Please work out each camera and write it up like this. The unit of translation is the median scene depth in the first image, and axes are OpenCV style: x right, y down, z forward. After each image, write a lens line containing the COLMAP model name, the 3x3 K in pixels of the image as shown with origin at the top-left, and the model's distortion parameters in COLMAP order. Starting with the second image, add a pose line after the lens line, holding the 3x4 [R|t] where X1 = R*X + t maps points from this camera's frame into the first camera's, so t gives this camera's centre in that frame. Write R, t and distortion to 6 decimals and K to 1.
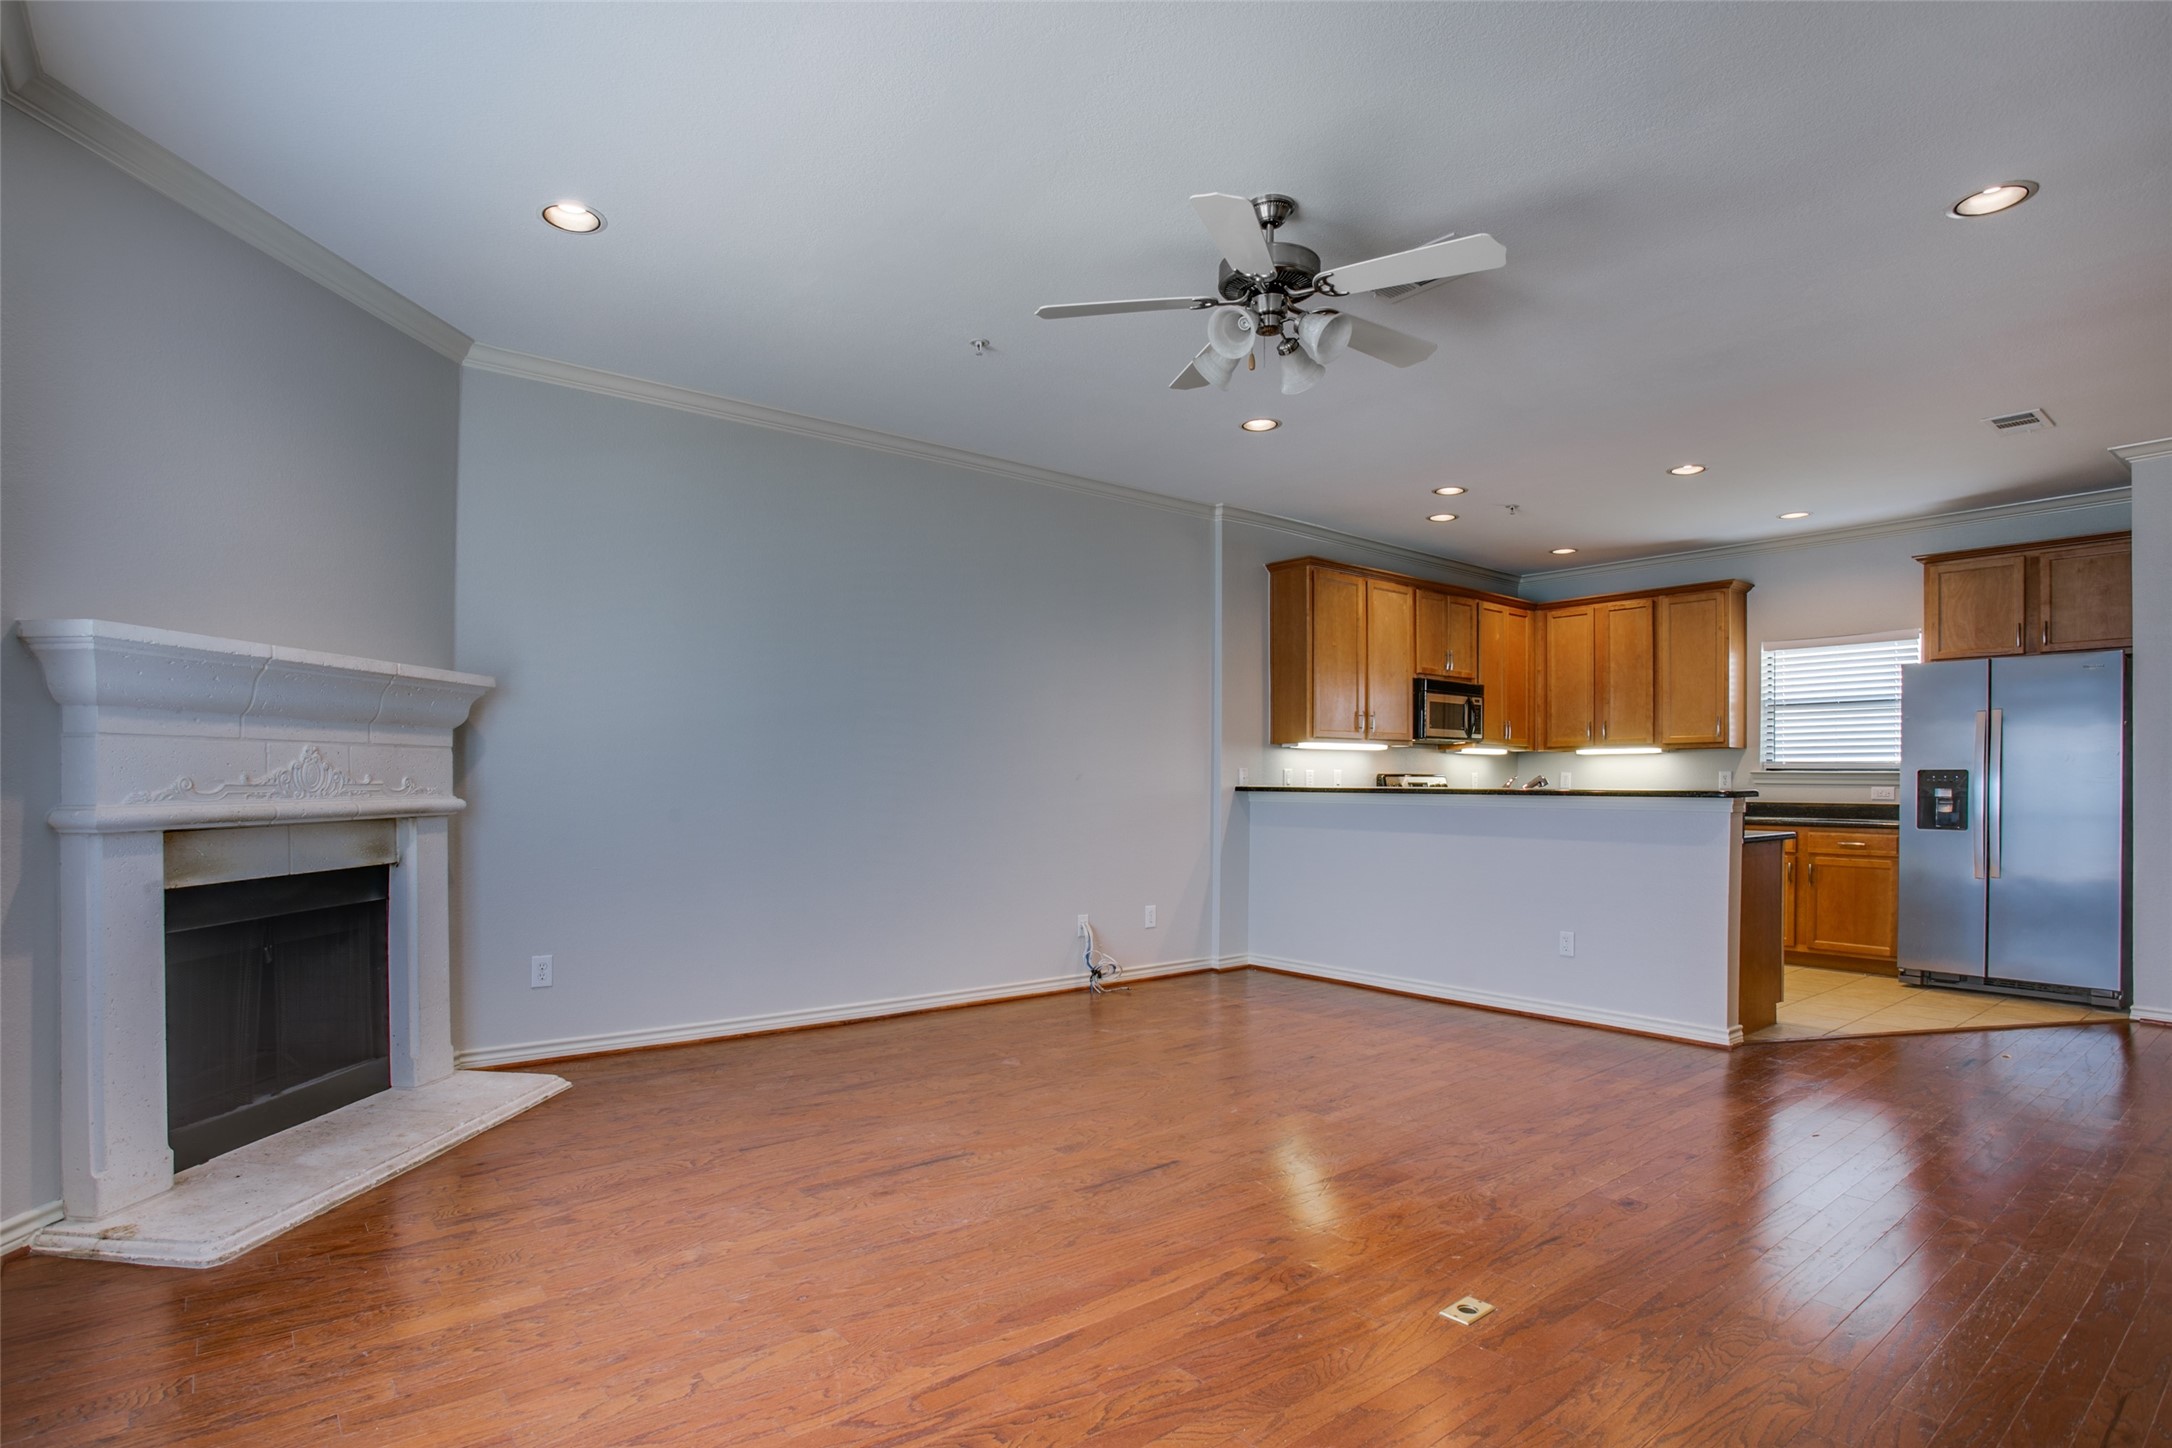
lens RADIAL K [[1153.5, 0, 1024.0], [0, 1153.5, 773.0], [0, 0, 1]] dist [-0.030401, 0.009997]
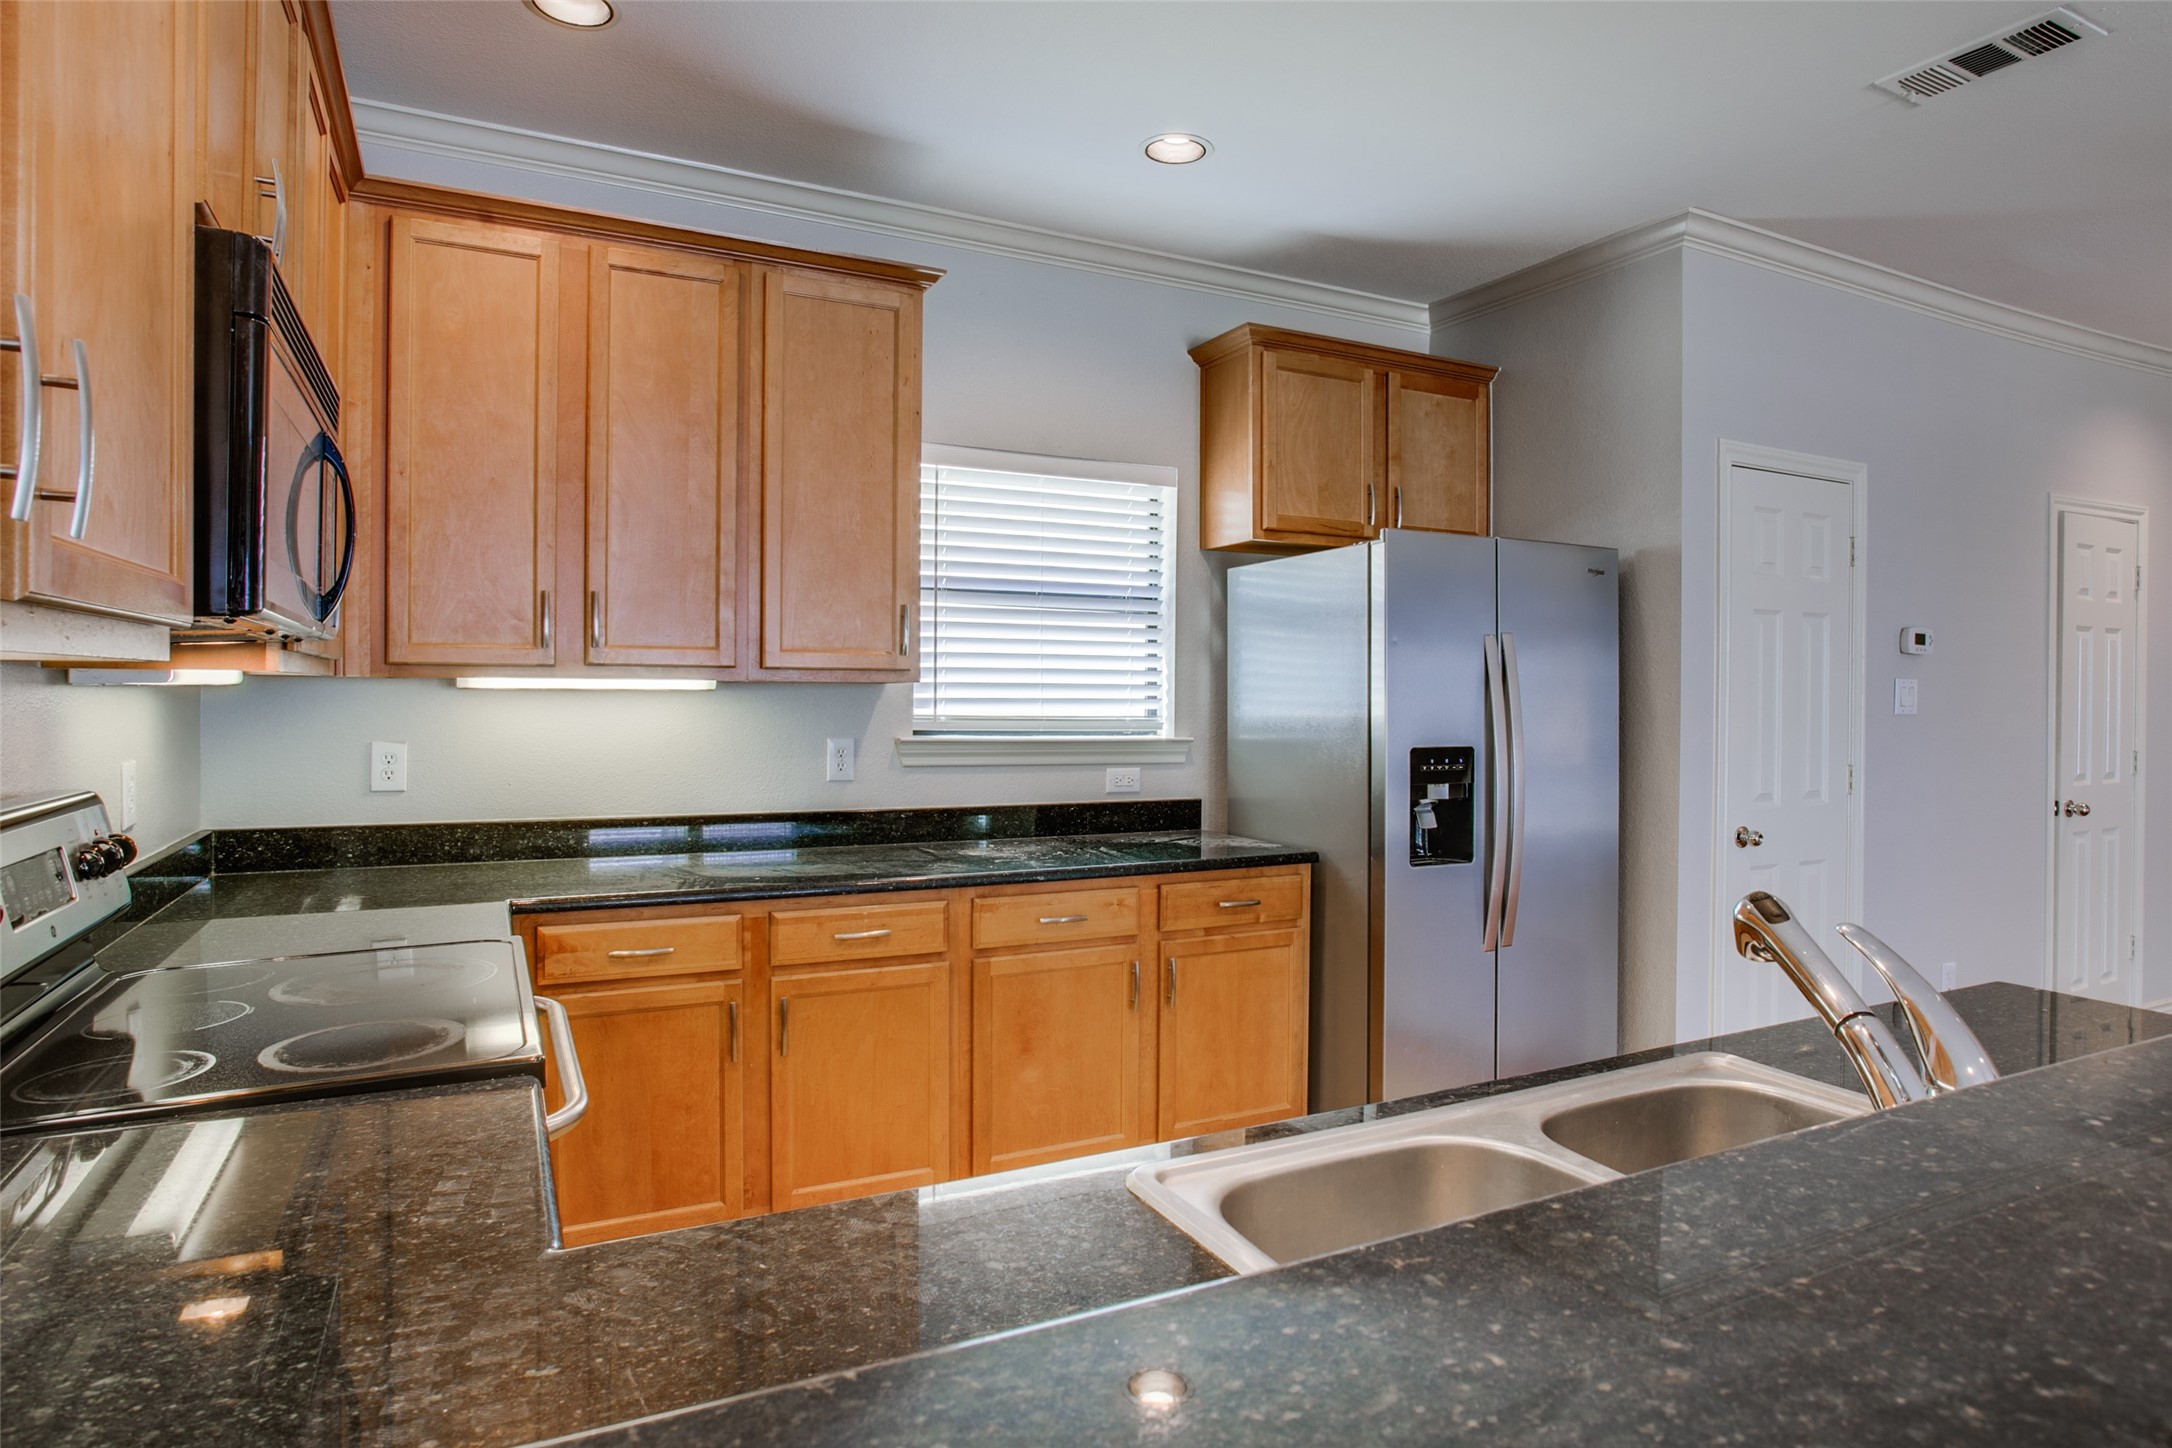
lens RADIAL K [[1208.1, 0, 1092.6], [0, 1208.1, 717.1], [0, 0, 1]] dist [-0.008271, -0.000938]
pose [[0.185090, -0.021406, 0.982488, 0.224259], [-0.012619, 0.999629, 0.024157, -0.023802], [-0.982641, -0.016870, 0.184751, 0.935826]]
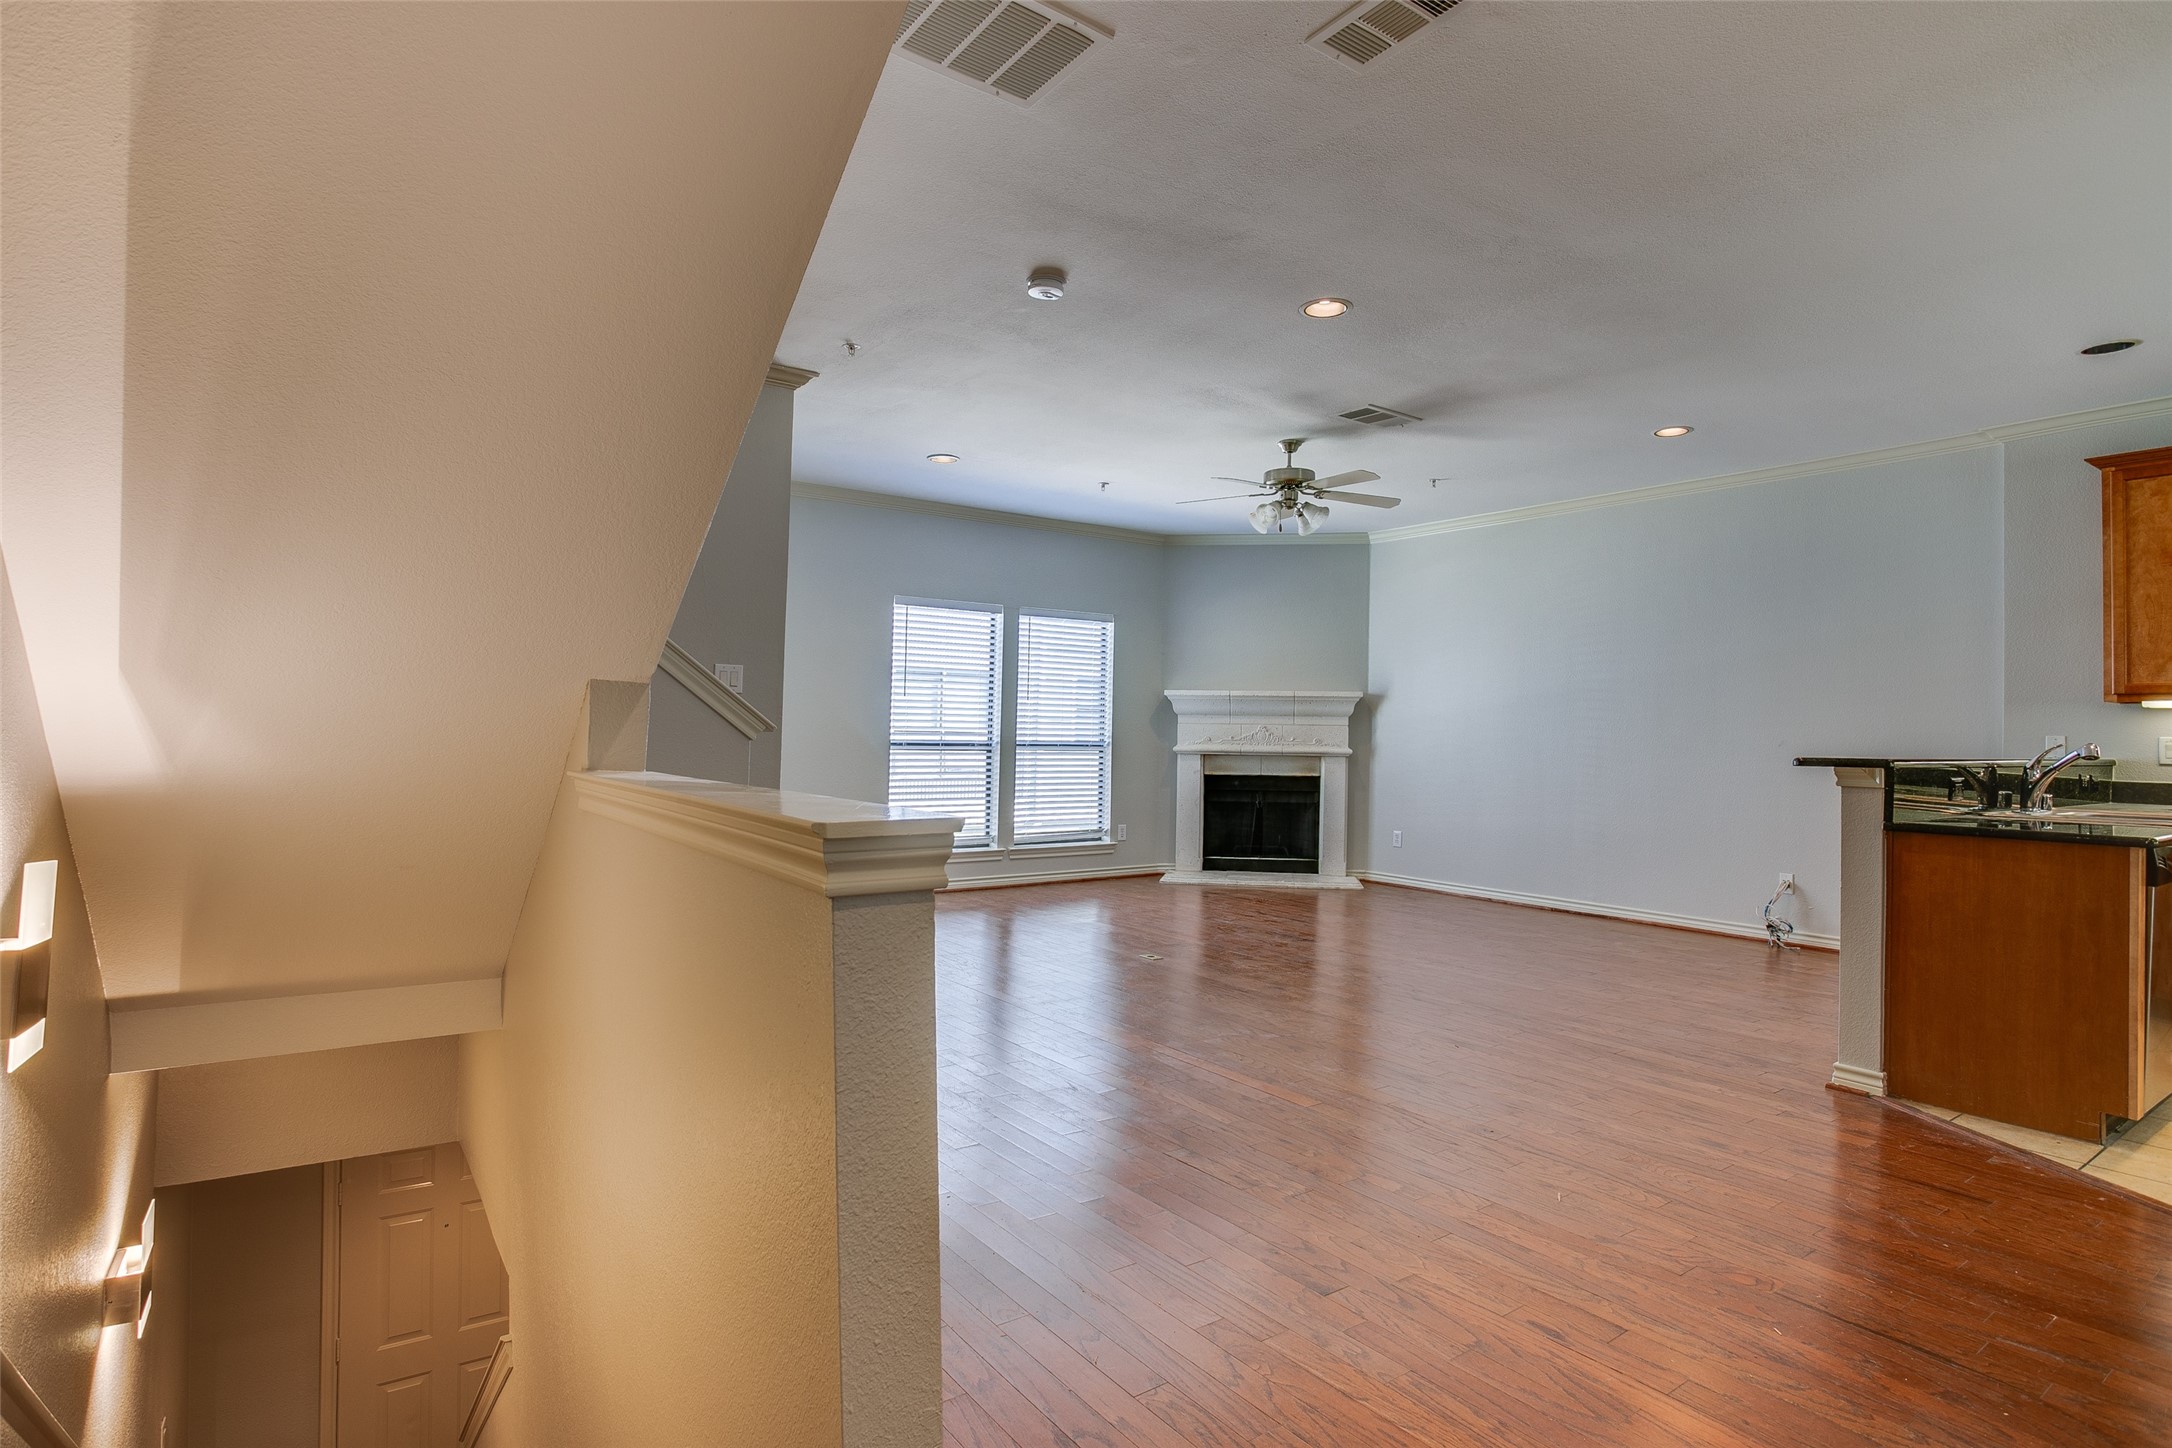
lens RADIAL K [[1078.7, 0, 1125.1], [0, 1078.7, 703.5], [0, 0, 1]] dist [0.002946, 0.001611]
pose [[-0.008892, -0.032989, -0.999416, 0.967966], [-0.012851, 0.999377, -0.032873, 0.005660], [0.999878, 0.012551, -0.009310, 0.366040]]
